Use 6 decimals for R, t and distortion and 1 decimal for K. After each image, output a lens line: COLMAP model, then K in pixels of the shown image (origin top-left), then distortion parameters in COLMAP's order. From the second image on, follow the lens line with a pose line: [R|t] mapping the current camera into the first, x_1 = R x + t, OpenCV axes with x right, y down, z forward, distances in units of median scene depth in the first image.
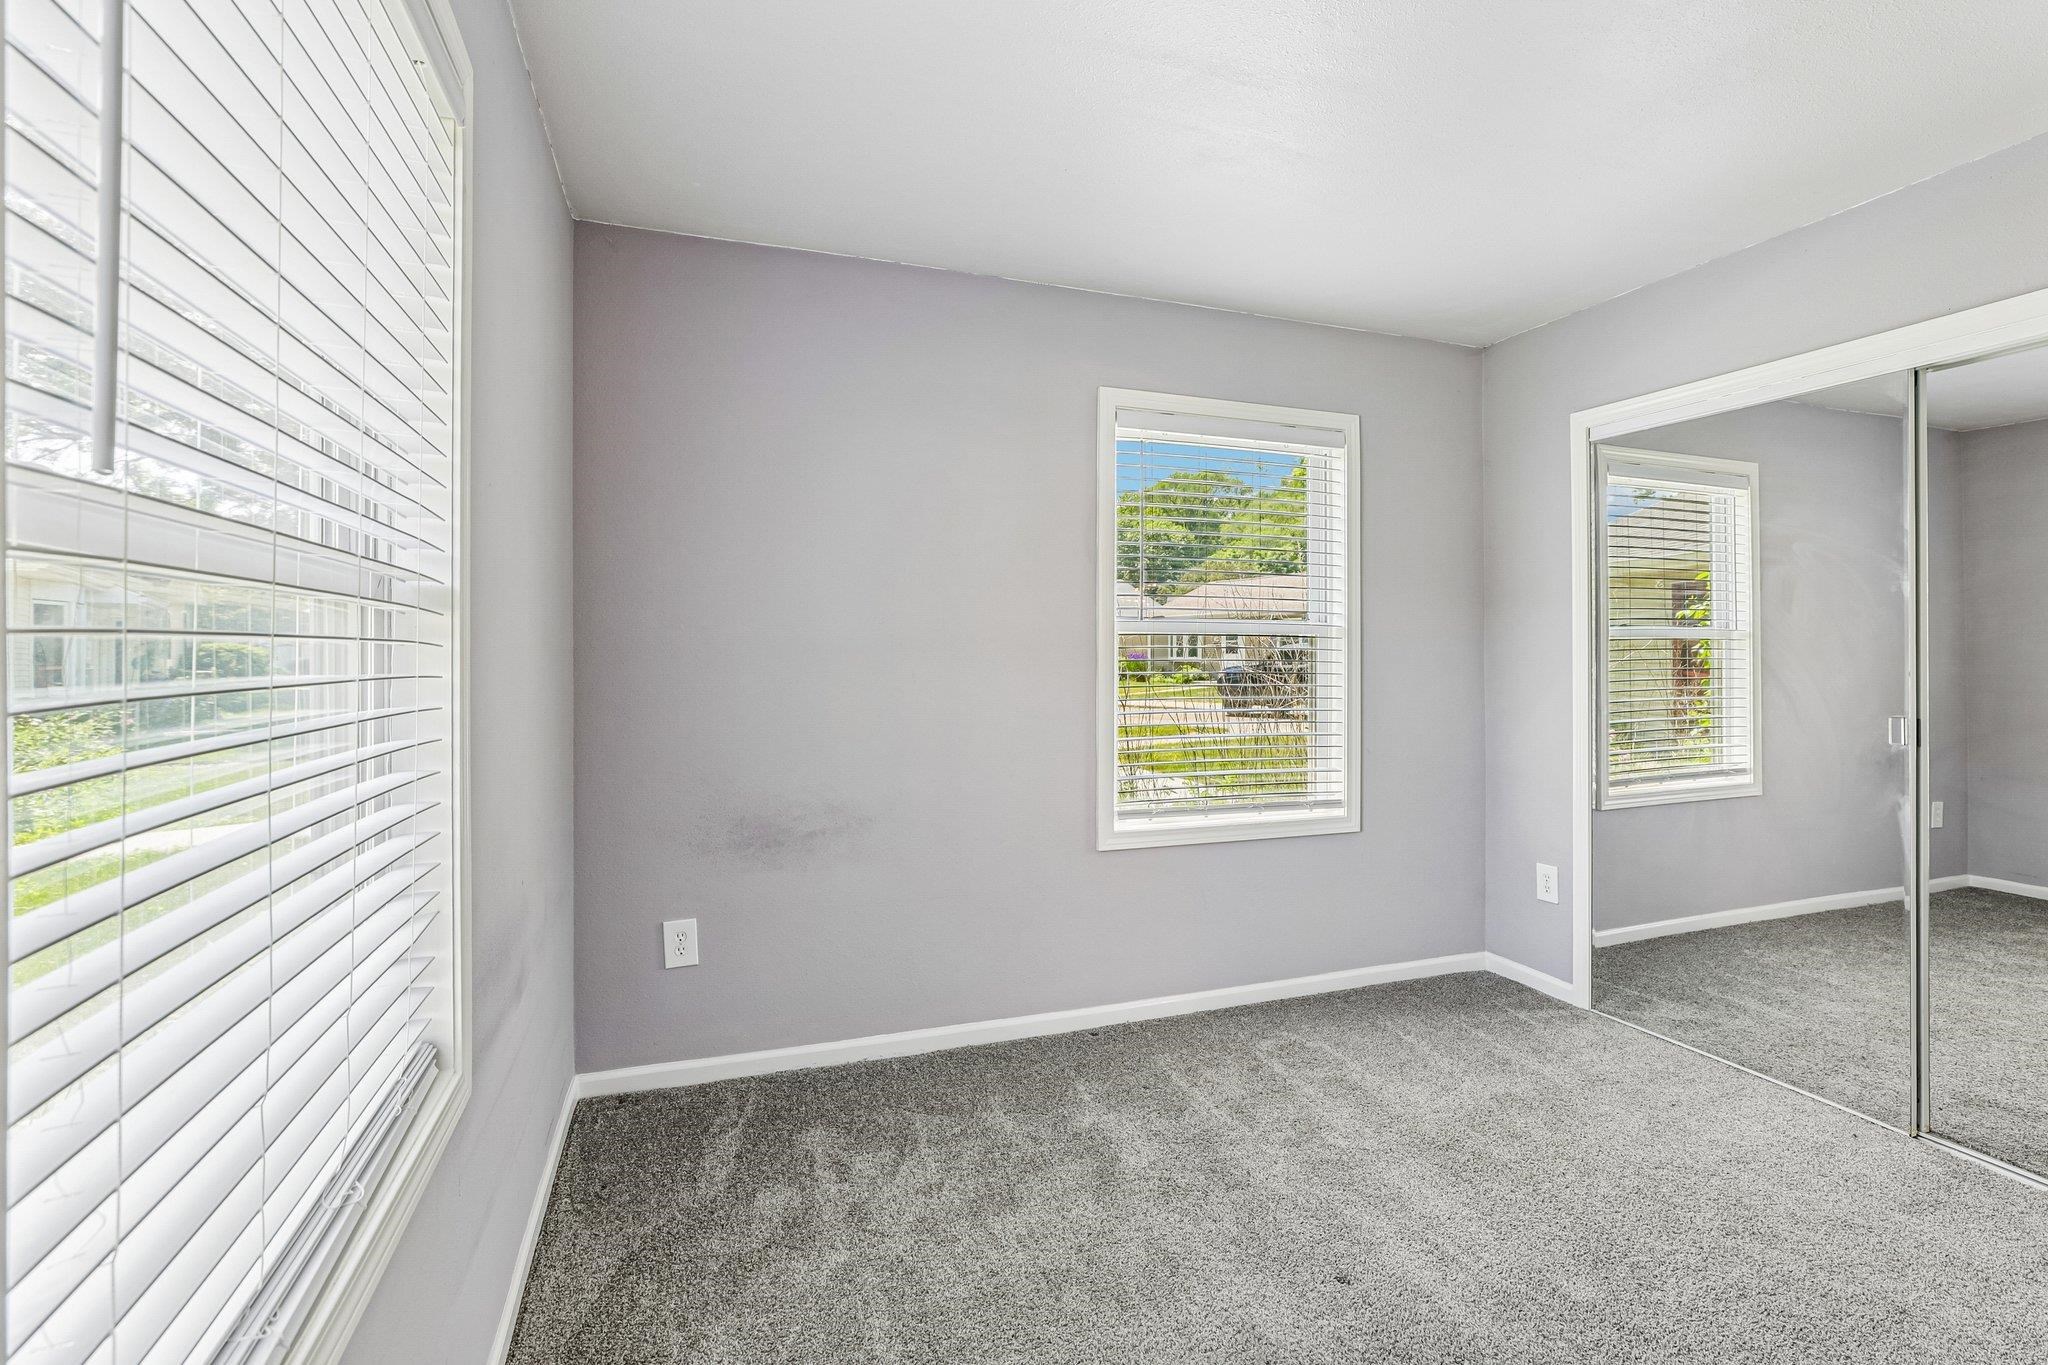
lens RADIAL K [[939.8, 0, 1040.0], [0, 939.8, 659.2], [0, 0, 1]] dist [-0.033481, 0.013837]
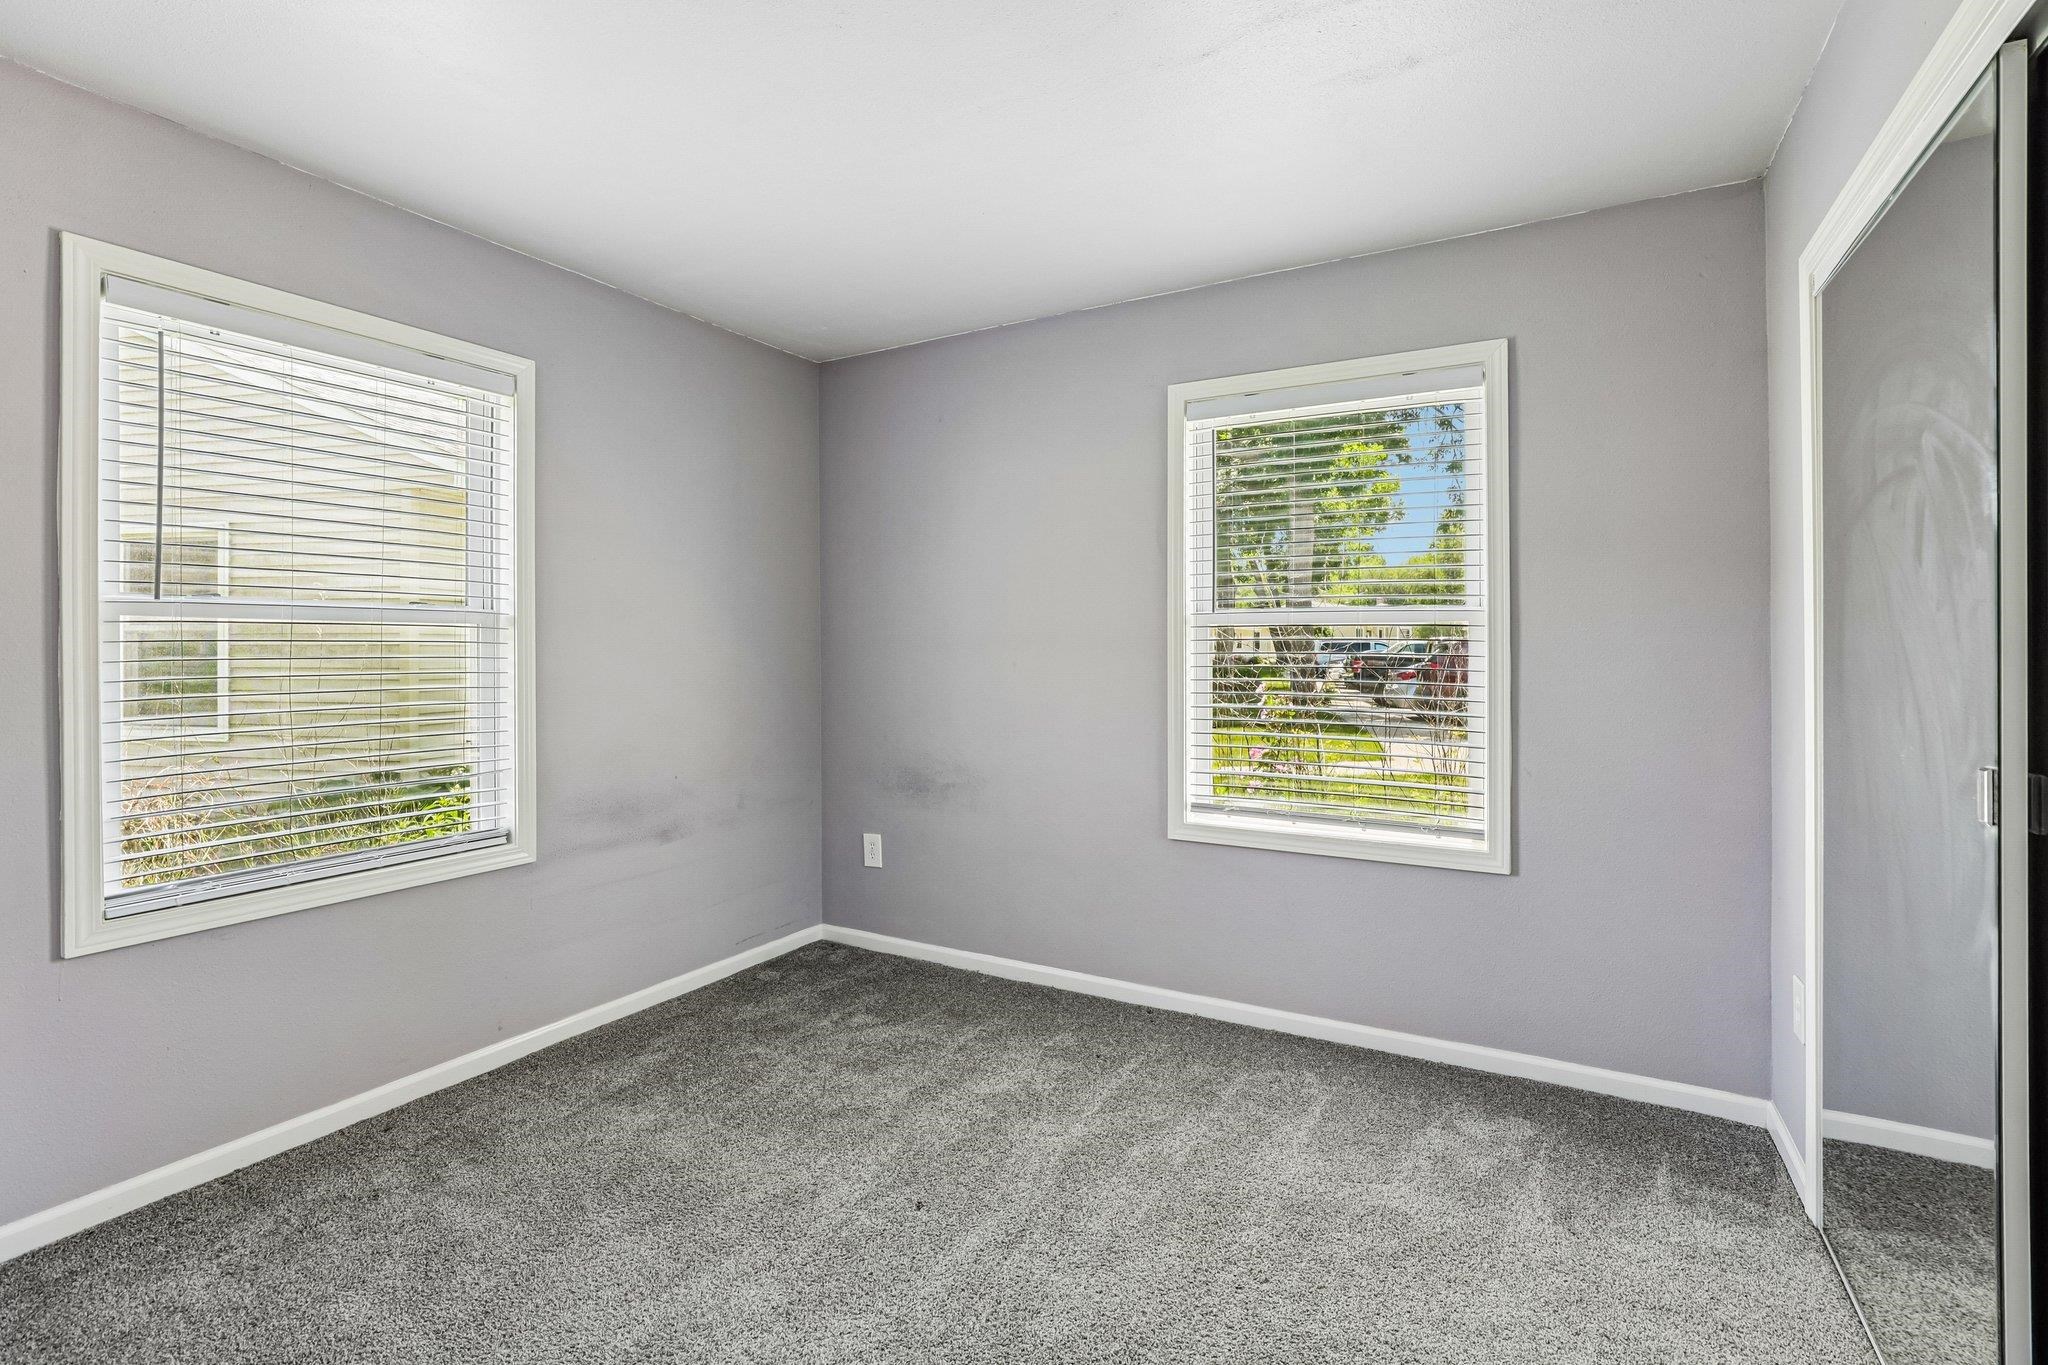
lens RADIAL K [[939.8, 0, 1040.0], [0, 939.8, 659.2], [0, 0, 1]] dist [-0.033481, 0.013837]
pose [[0.650489, 0.006552, -0.759487, 0.789680], [-0.003041, 0.999977, 0.006022, 0.002421], [0.759509, -0.001608, 0.650494, 0.237884]]
